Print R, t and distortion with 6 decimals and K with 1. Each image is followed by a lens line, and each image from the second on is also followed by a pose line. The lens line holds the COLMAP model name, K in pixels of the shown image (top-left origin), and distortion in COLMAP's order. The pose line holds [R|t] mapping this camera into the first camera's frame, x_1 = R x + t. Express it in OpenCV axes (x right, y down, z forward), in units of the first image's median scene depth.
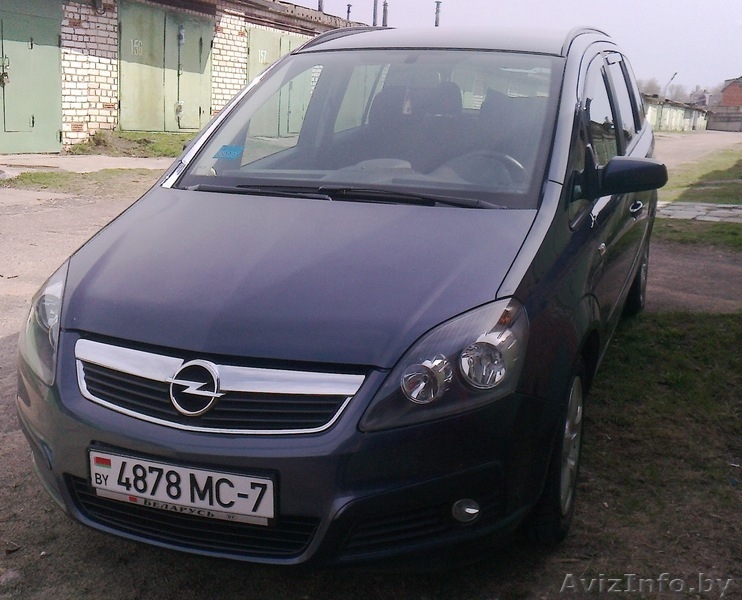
lens RADIAL K [[956.2, 0, 371.0], [0, 956.2, 300.0], [0, 0, 1]] dist [-0.002920, -0.374142]
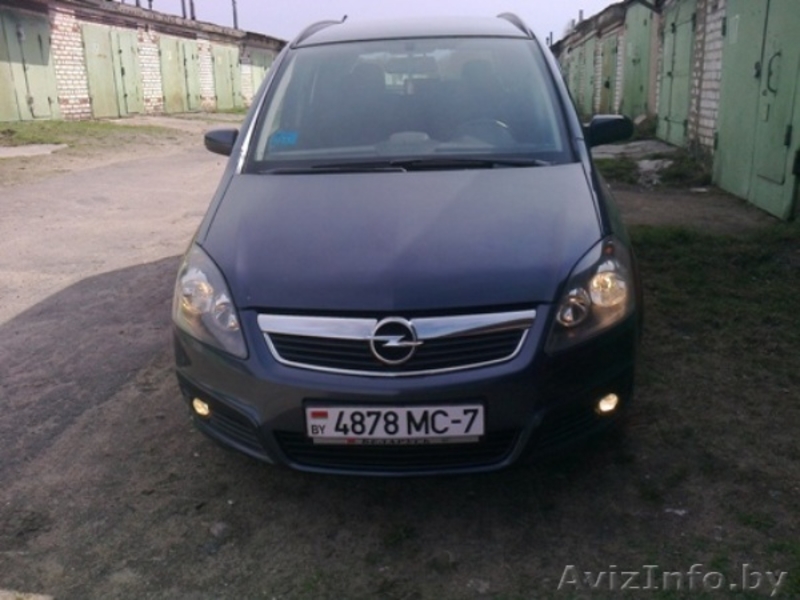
lens RADIAL K [[747.4, 0, 400.0], [0, 747.4, 300.0], [0, 0, 1]] dist [0.004448, 0.020002]
pose [[0.961519, -0.135801, 0.238831, -0.385896], [0.114782, 0.988357, 0.099882, -0.049901], [-0.249614, -0.068625, 0.965911, 0.096446]]
